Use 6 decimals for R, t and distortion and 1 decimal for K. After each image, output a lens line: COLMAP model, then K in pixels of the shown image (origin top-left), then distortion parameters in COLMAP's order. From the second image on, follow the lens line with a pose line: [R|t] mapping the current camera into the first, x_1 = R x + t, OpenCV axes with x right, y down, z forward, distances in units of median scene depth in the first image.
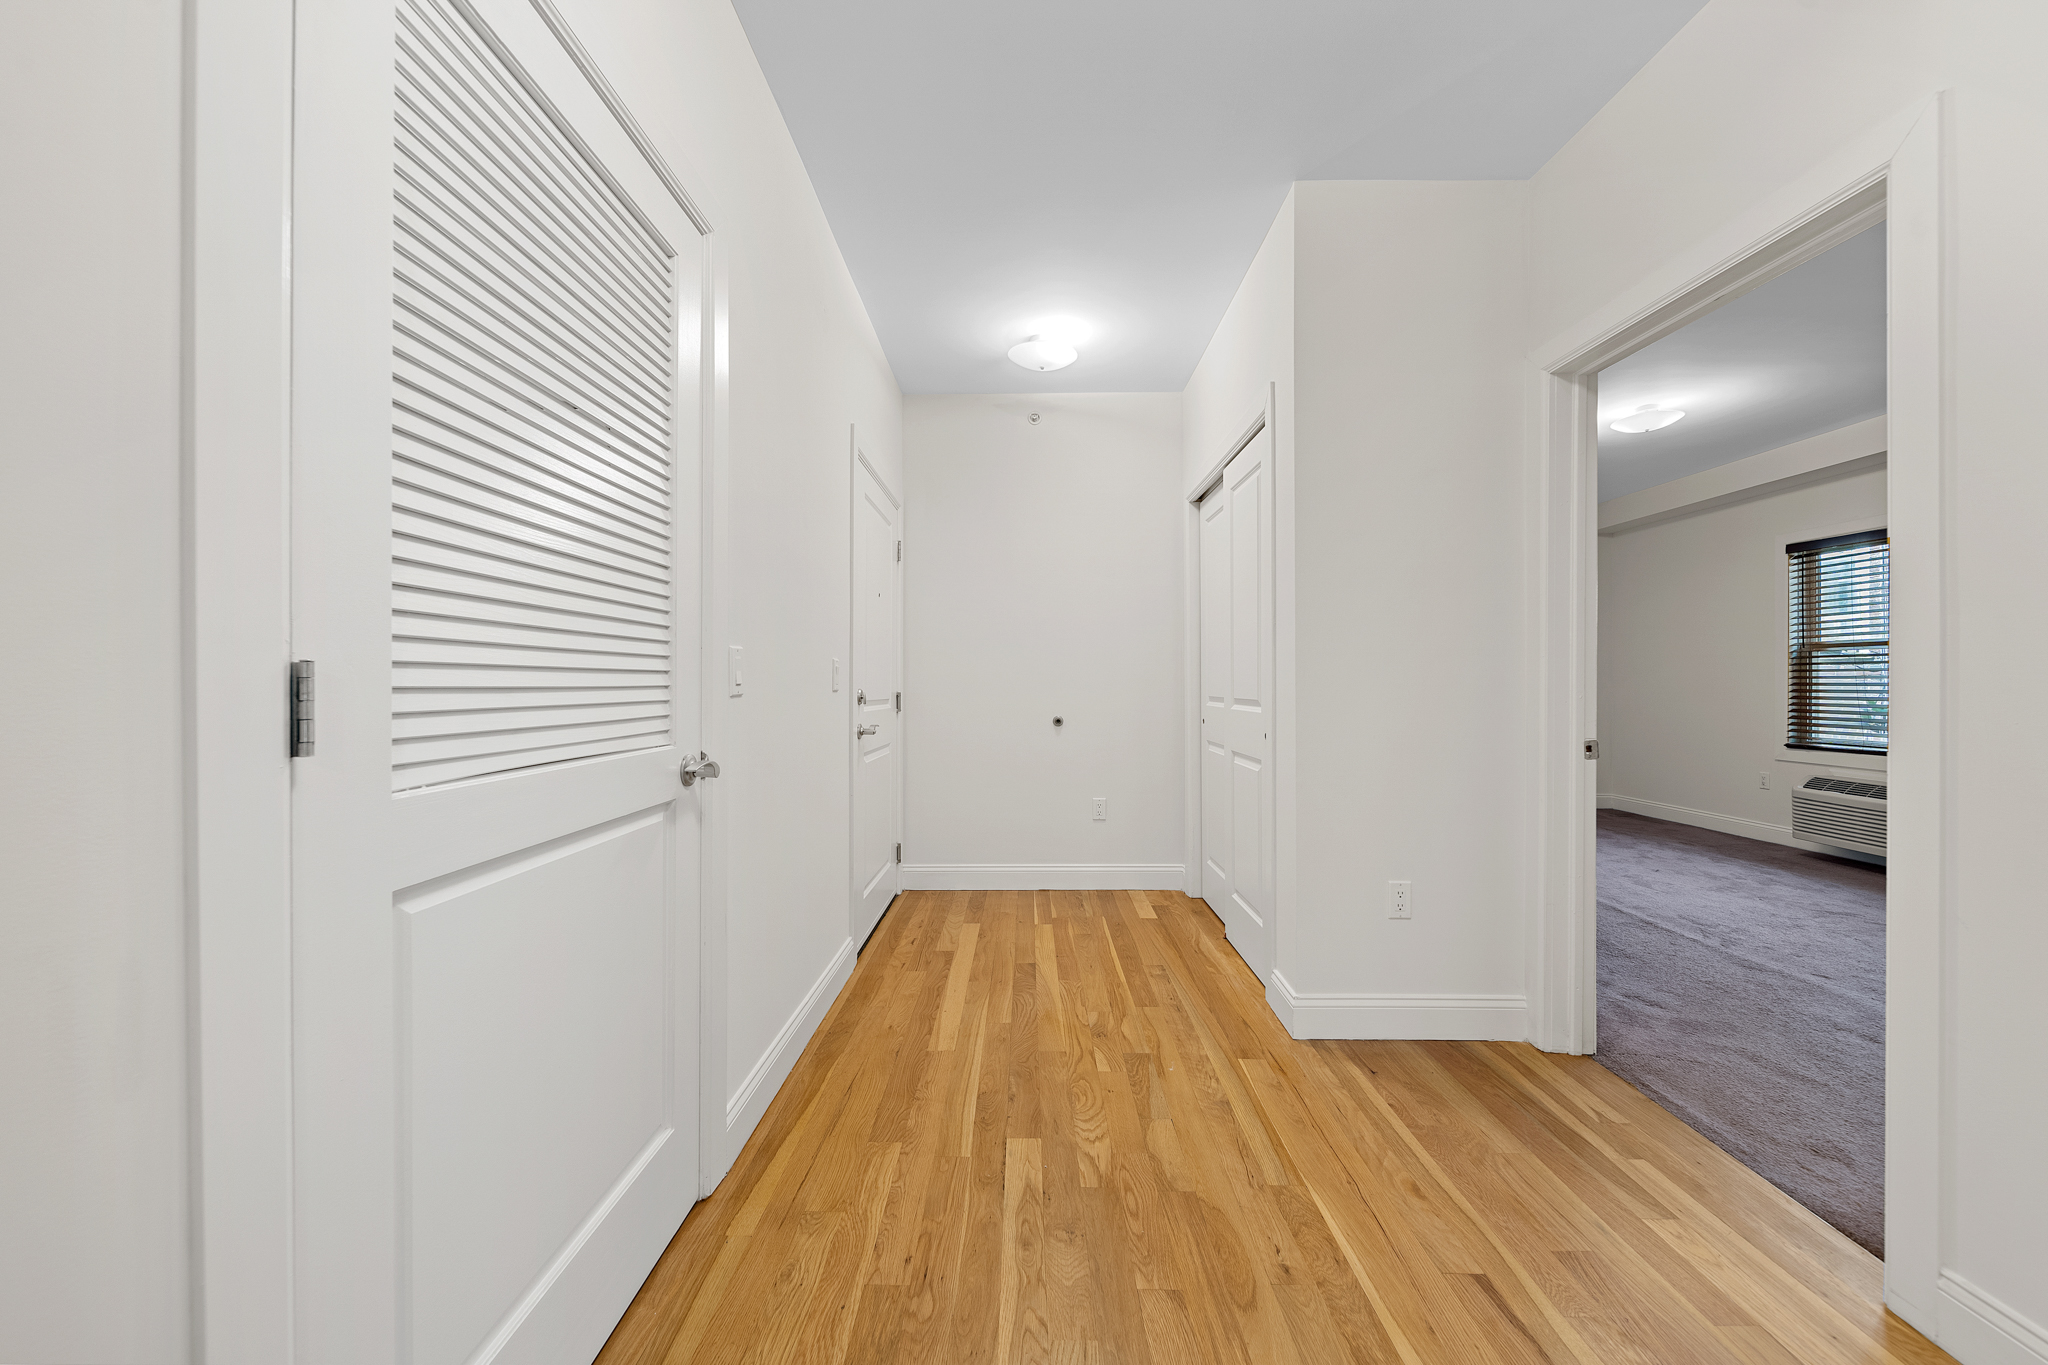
lens RADIAL K [[734.3, 0, 1017.3], [0, 734.3, 693.5], [0, 0, 1]] dist [-0.001733, -0.000322]
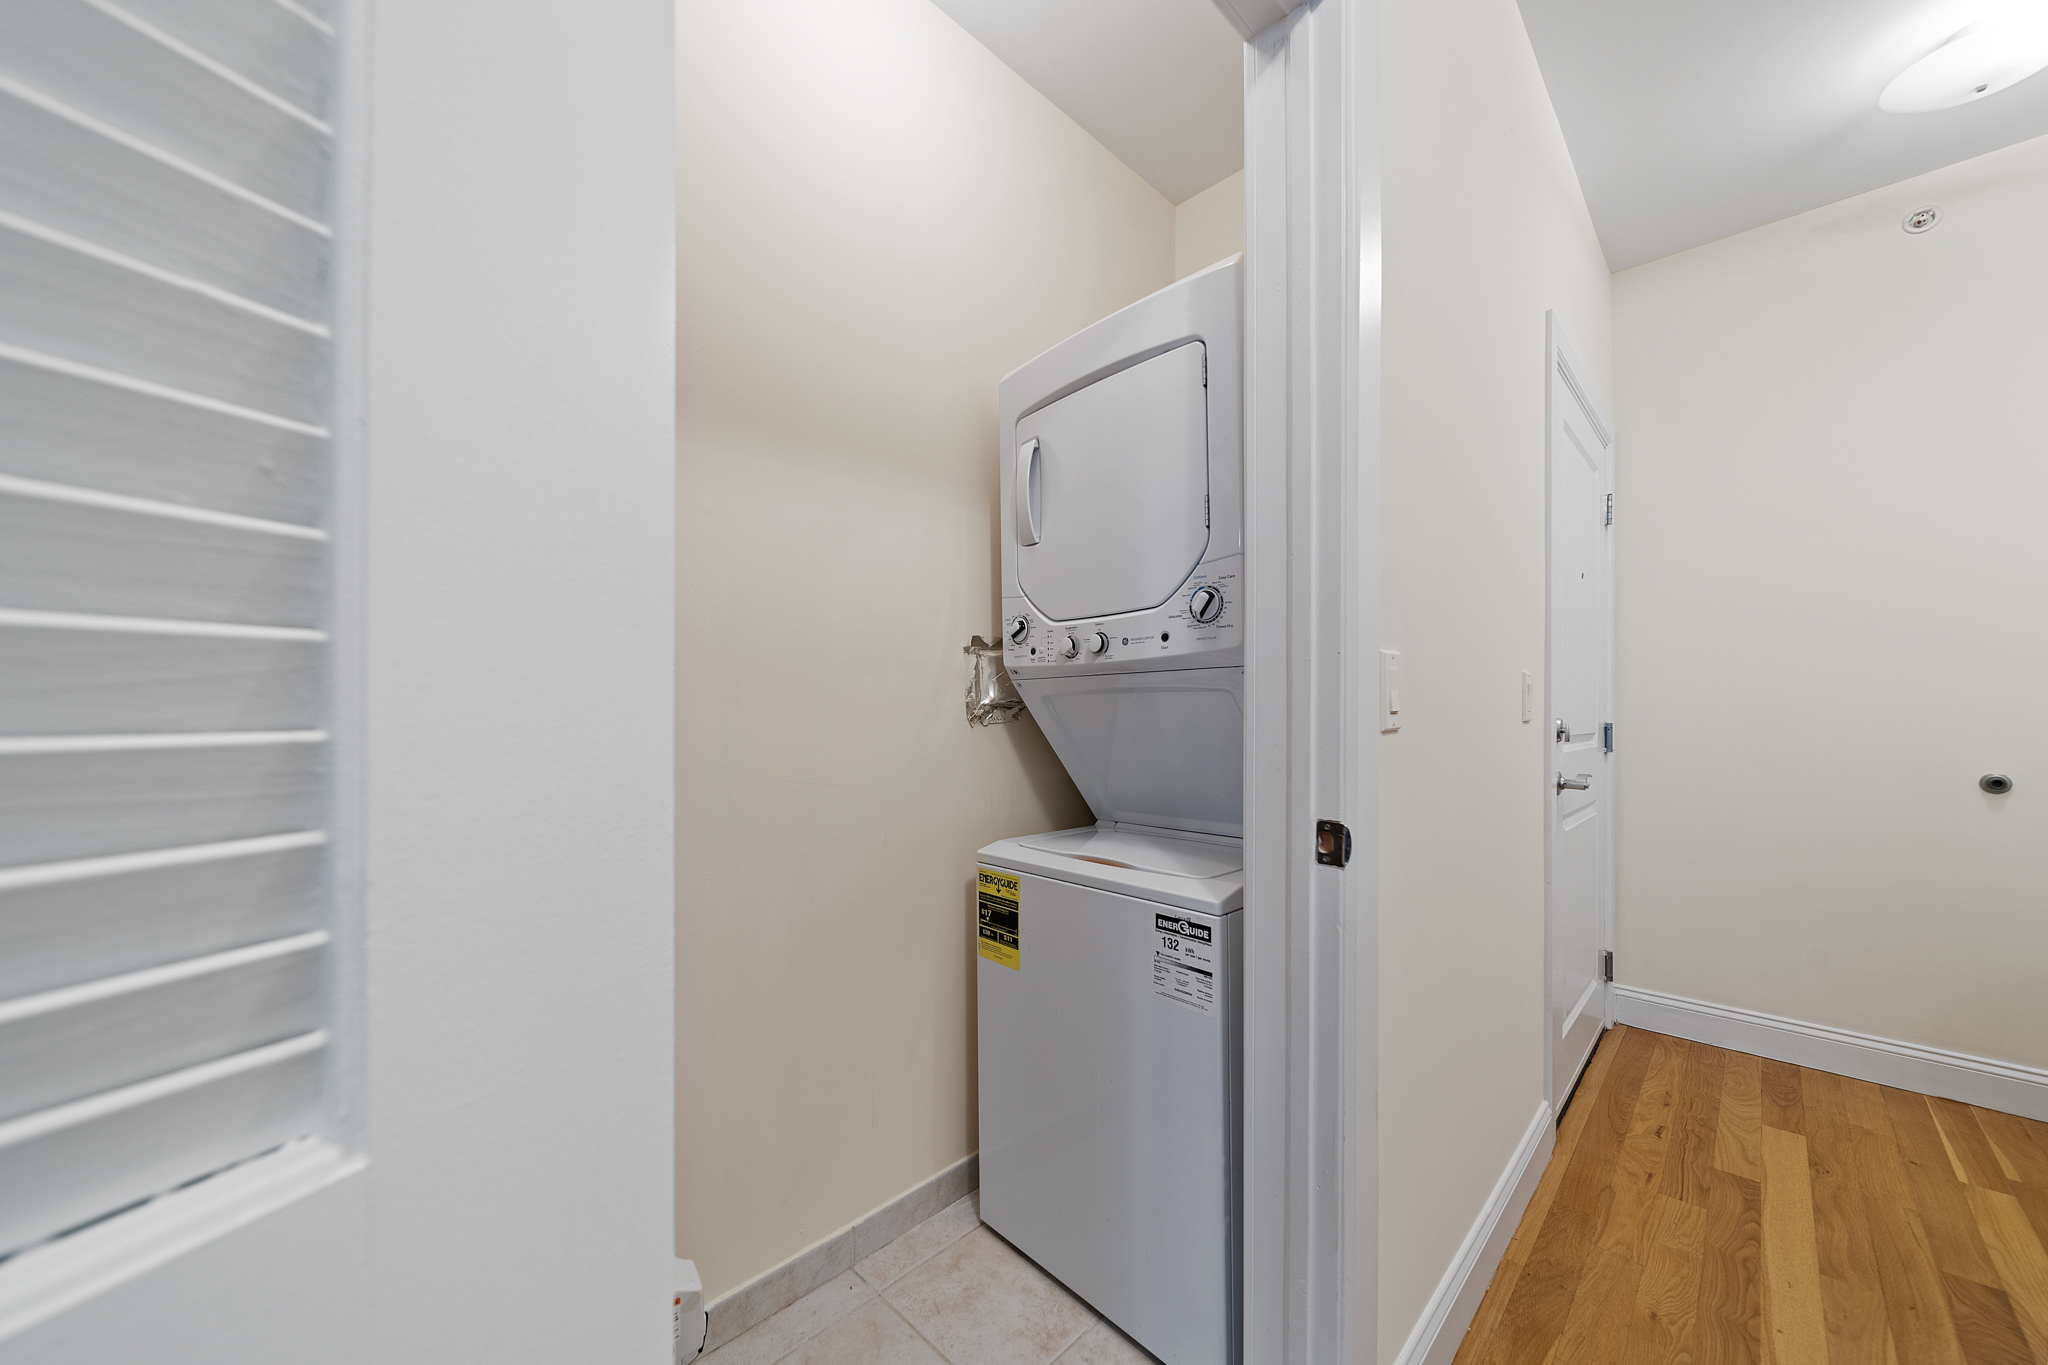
lens RADIAL K [[734.3, 0, 1017.3], [0, 734.3, 693.5], [0, 0, 1]] dist [-0.001733, -0.000322]
pose [[0.713703, -0.008173, -0.700401, -0.103863], [-0.014766, 0.999534, -0.026710, -0.003963], [0.700293, 0.029405, 0.713250, 0.199004]]
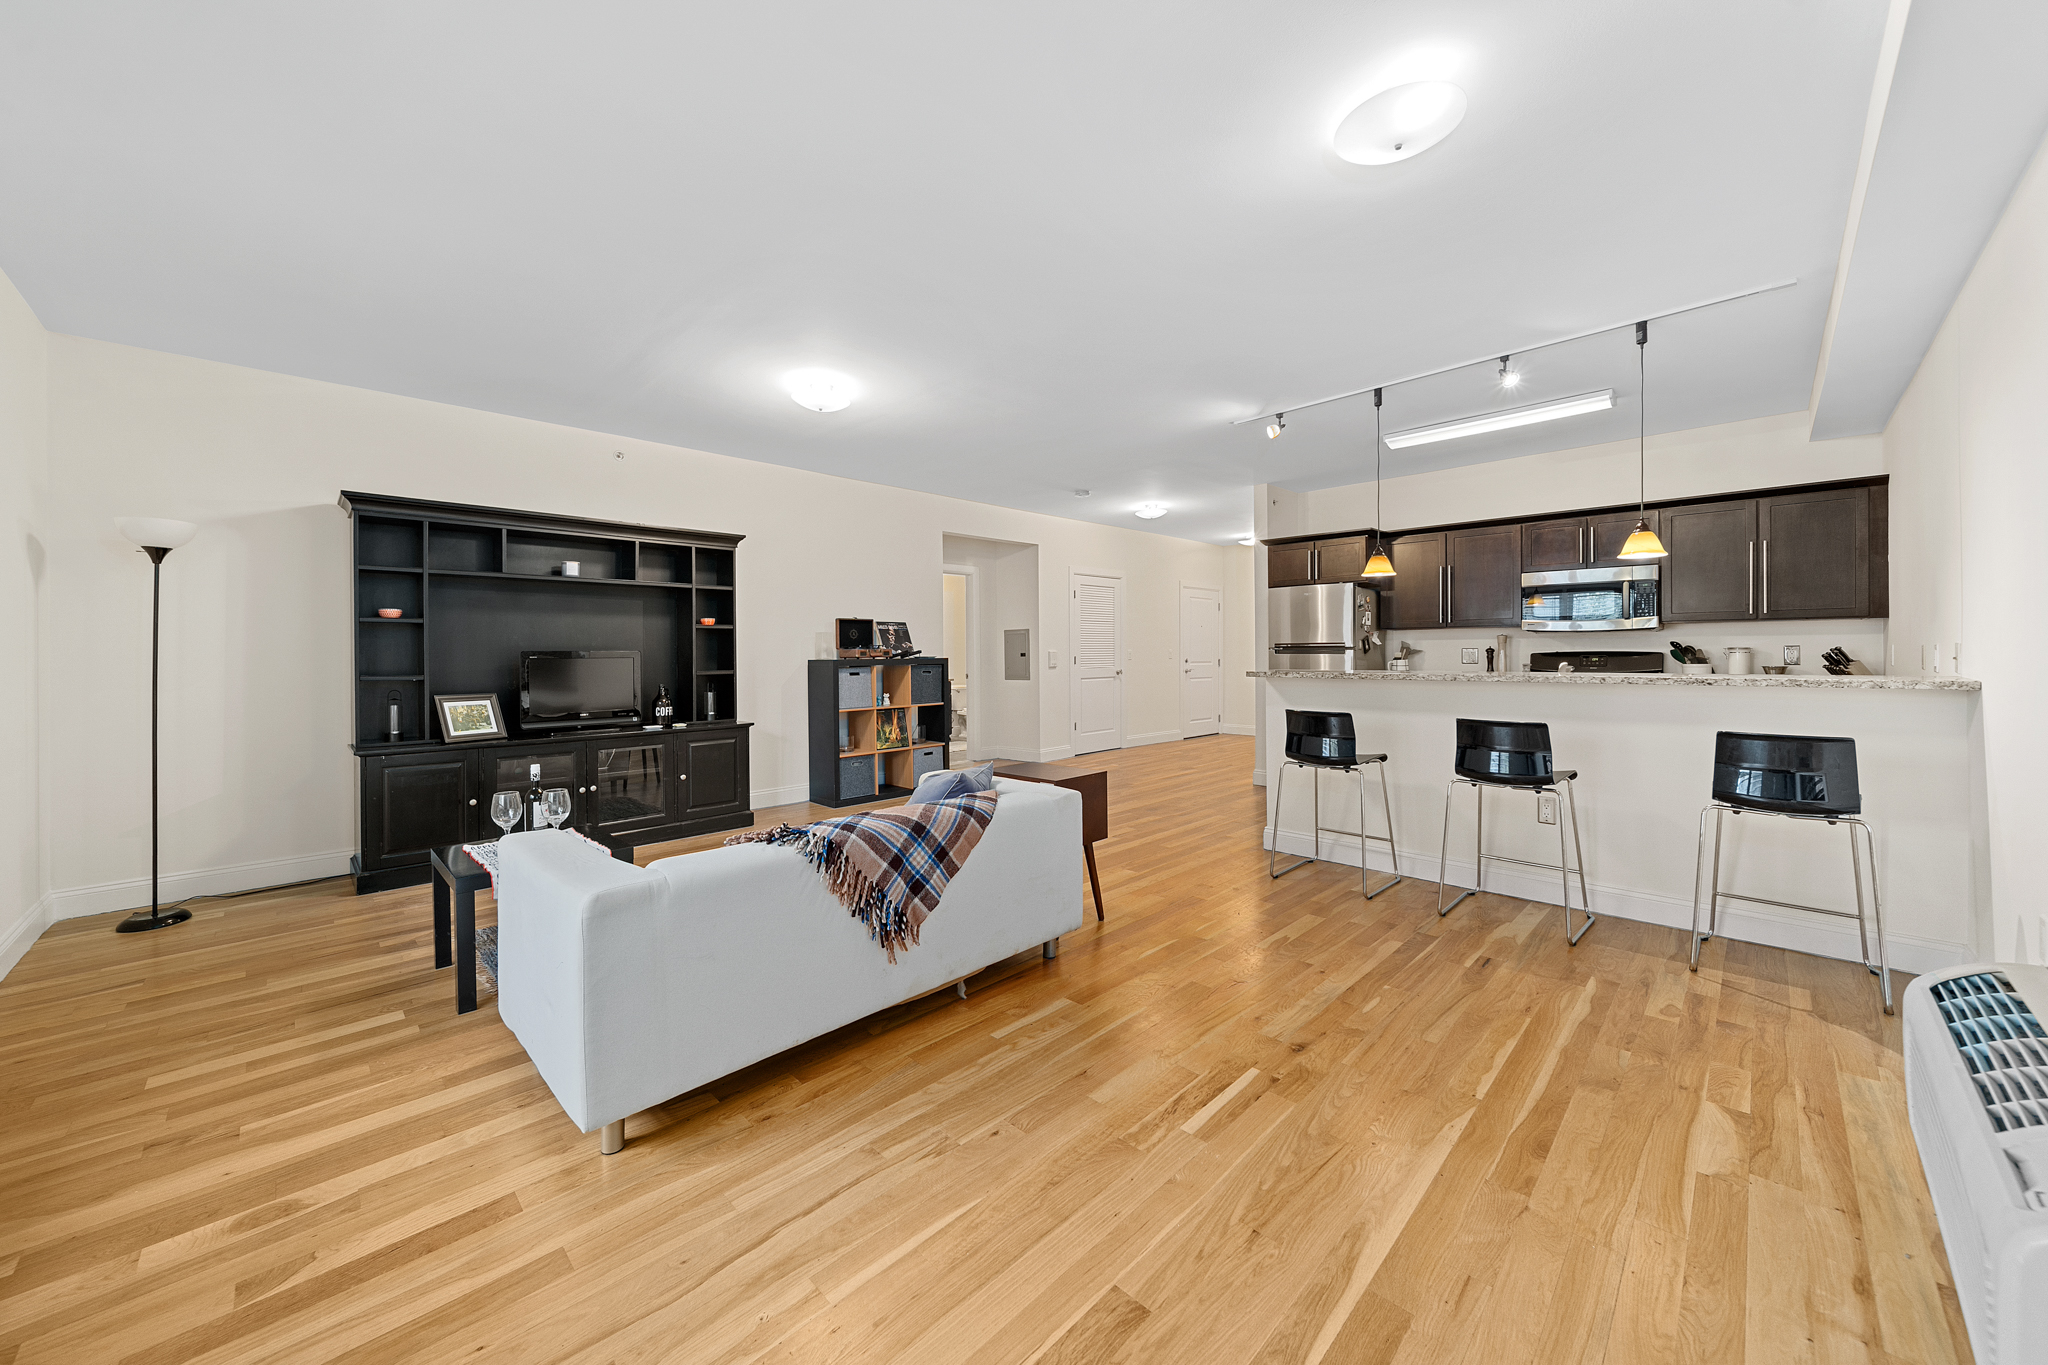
lens RADIAL K [[739.4, 0, 1008.1], [0, 739.4, 661.2], [0, 0, 1]] dist [-0.000241, -0.000092]
pose [[0.710210, 0.004716, -0.703974, 1.608716], [-0.004936, 0.999986, 0.001719, 0.006150], [0.703972, 0.002255, 0.710224, -1.990466]]
